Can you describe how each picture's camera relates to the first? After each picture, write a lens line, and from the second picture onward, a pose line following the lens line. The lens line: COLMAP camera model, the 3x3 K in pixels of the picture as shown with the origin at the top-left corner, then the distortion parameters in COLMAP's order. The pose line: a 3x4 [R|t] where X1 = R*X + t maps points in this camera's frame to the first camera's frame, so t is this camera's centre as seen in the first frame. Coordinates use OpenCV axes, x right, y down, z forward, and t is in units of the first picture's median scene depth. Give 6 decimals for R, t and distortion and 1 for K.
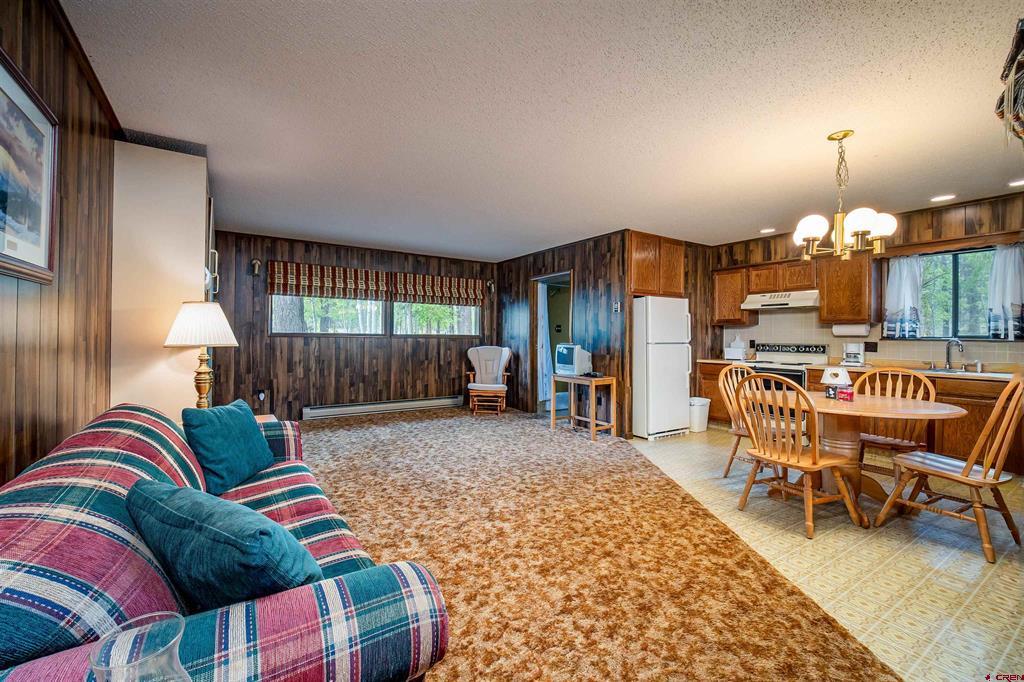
lens RADIAL K [[414.4, 0, 508.0], [0, 414.4, 338.5], [0, 0, 1]] dist [-0.001748, -0.000395]
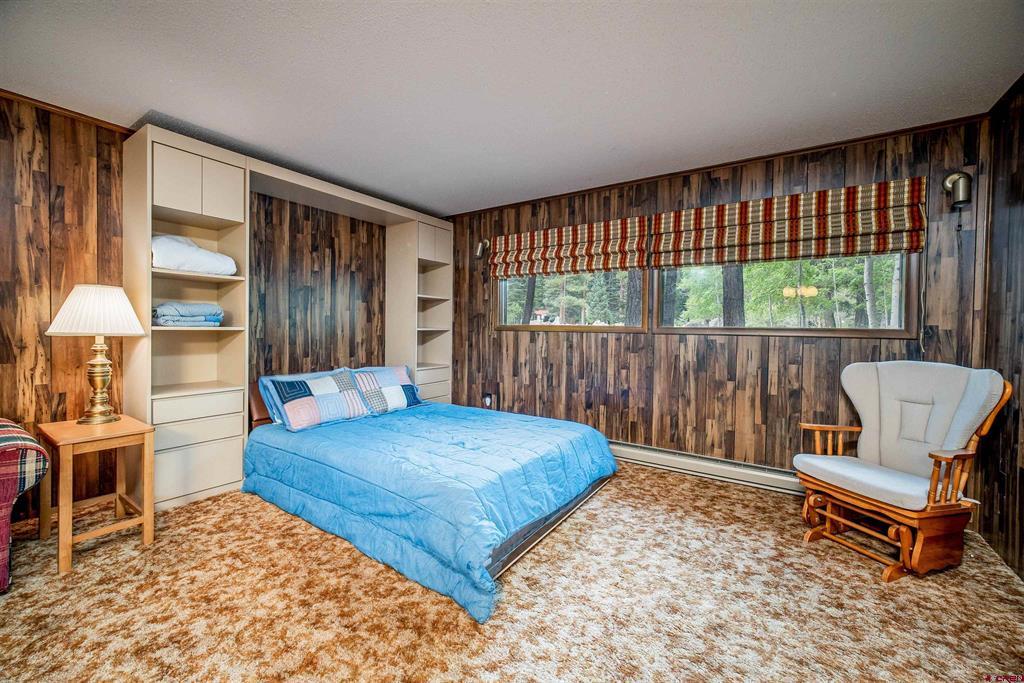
lens RADIAL K [[414.4, 0, 508.0], [0, 414.4, 339.0], [0, 0, 1]] dist [-0.001748, -0.000395]
pose [[0.356451, 0.022170, -0.934051, 0.187342], [-0.014982, 0.999726, 0.018012, -0.001829], [0.934194, 0.007574, 0.356685, 0.683394]]
